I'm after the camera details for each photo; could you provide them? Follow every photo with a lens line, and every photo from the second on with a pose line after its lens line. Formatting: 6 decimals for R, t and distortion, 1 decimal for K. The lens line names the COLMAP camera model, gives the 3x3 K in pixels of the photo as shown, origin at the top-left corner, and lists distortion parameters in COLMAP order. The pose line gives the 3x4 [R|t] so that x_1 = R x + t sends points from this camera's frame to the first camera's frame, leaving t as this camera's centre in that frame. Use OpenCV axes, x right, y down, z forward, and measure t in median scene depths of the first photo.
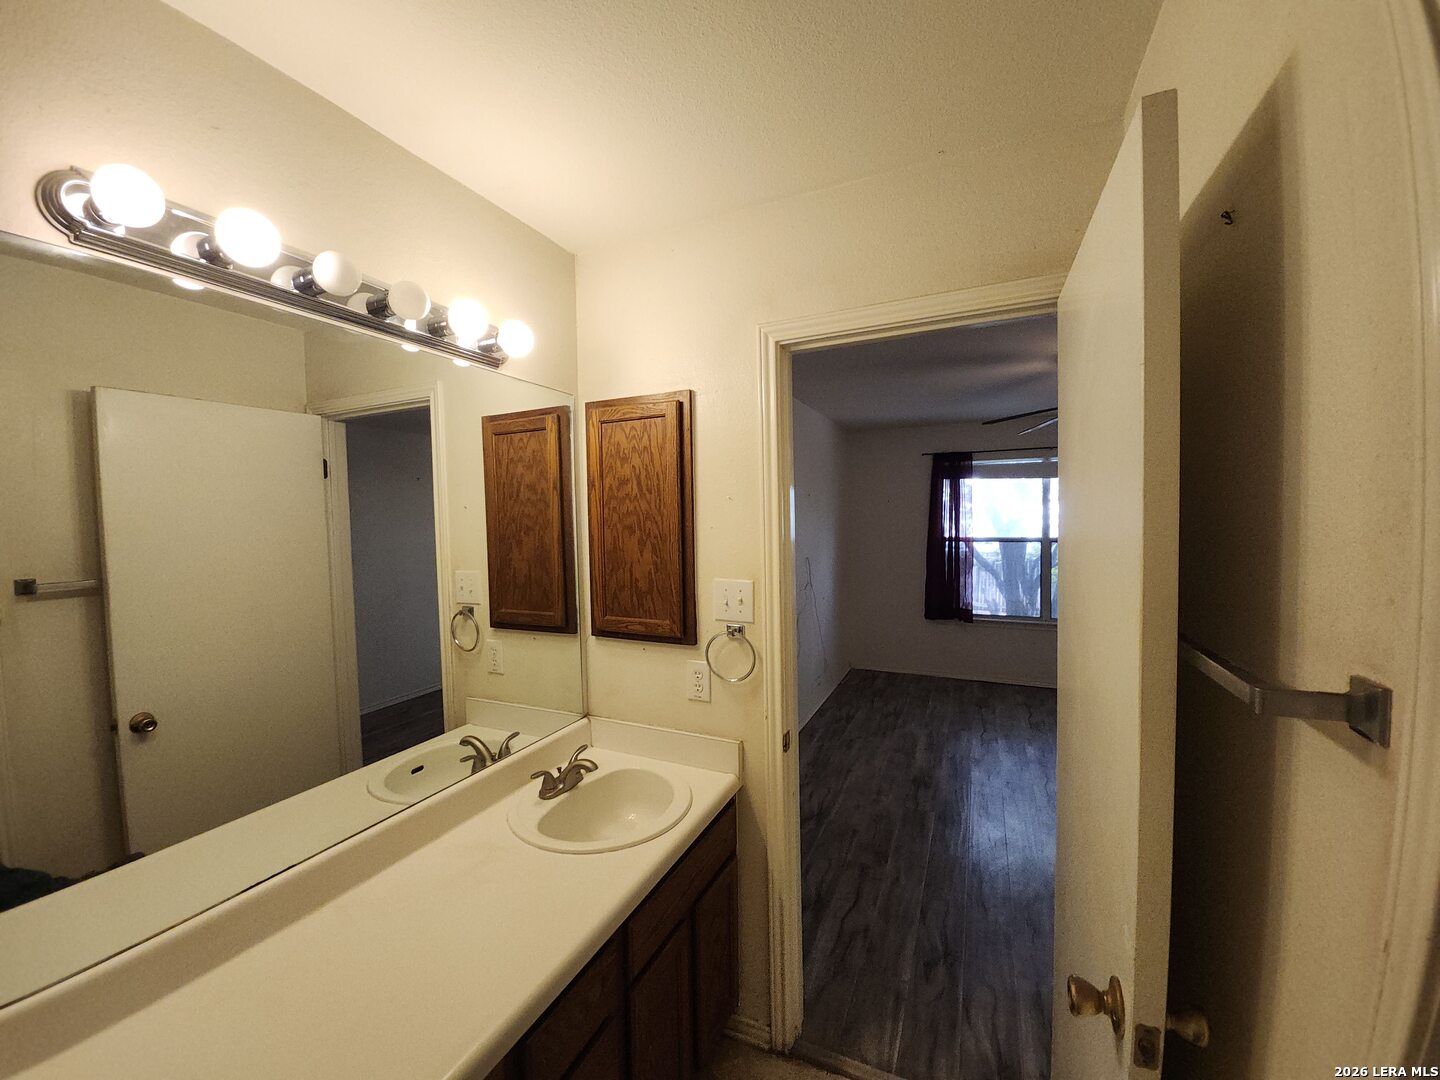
lens RADIAL K [[582.6, 0, 709.7], [0, 582.6, 538.2], [0, 0, 1]] dist [-0.000721, -0.000276]
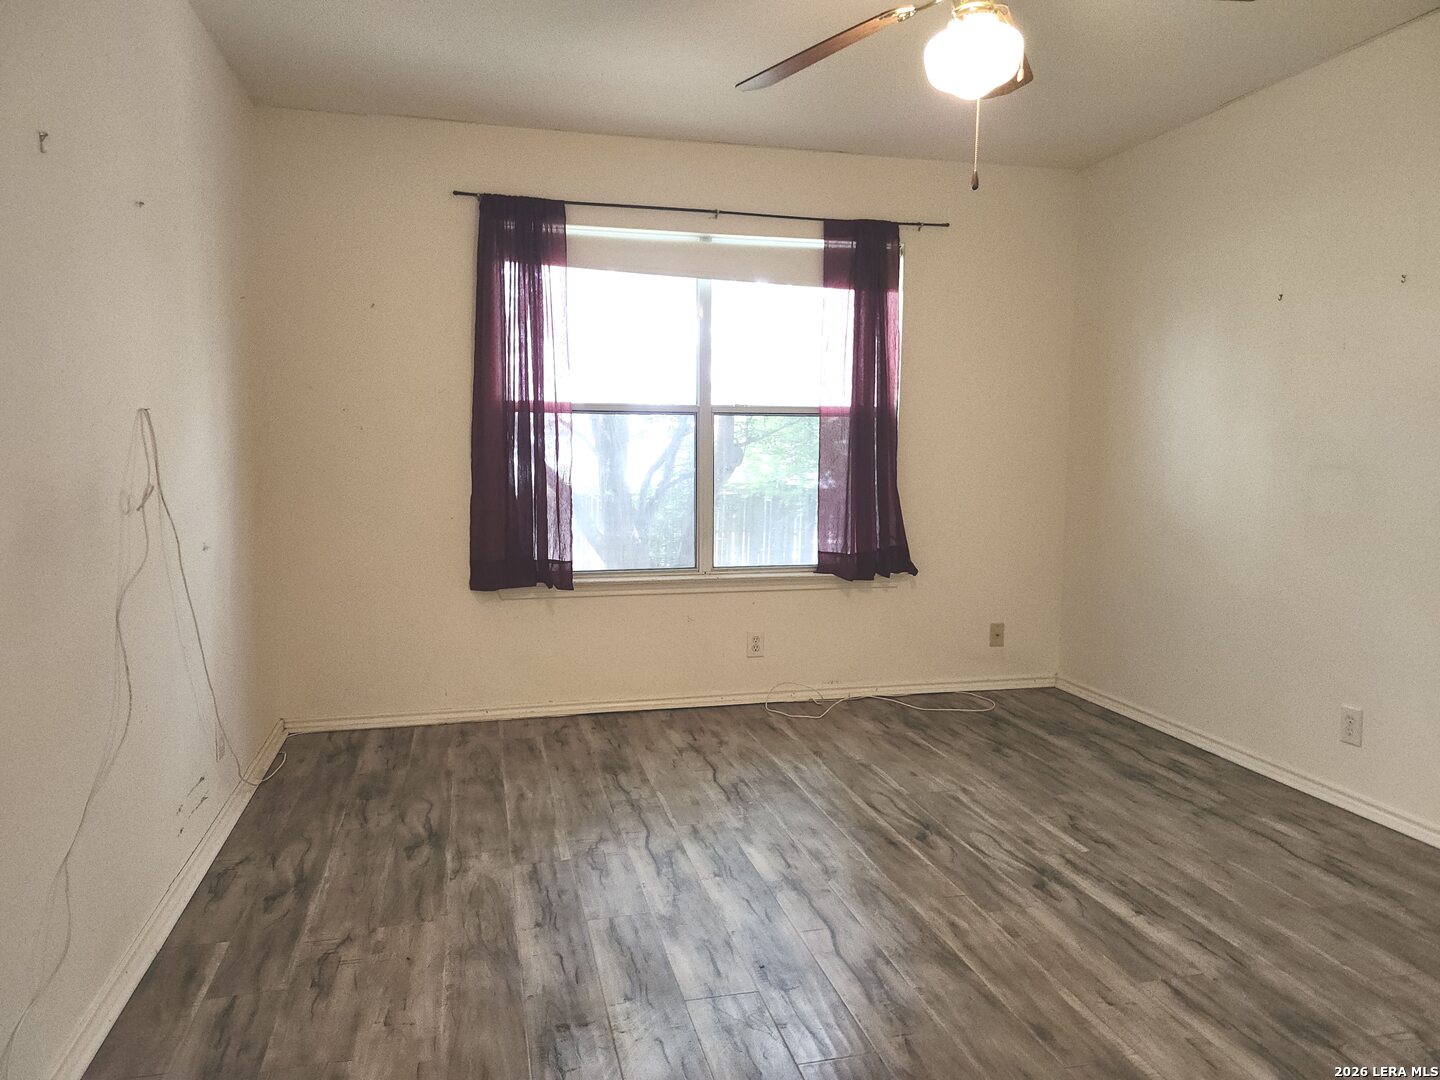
lens RADIAL K [[979.5, 0, 738.8], [0, 979.5, 542.7], [0, 0, 1]] dist [0.001112, -0.004515]
pose [[0.760132, -0.052282, 0.647662, 0.063240], [0.013447, 0.997810, 0.064766, 0.067079], [-0.649630, -0.040522, 0.759170, 0.372035]]
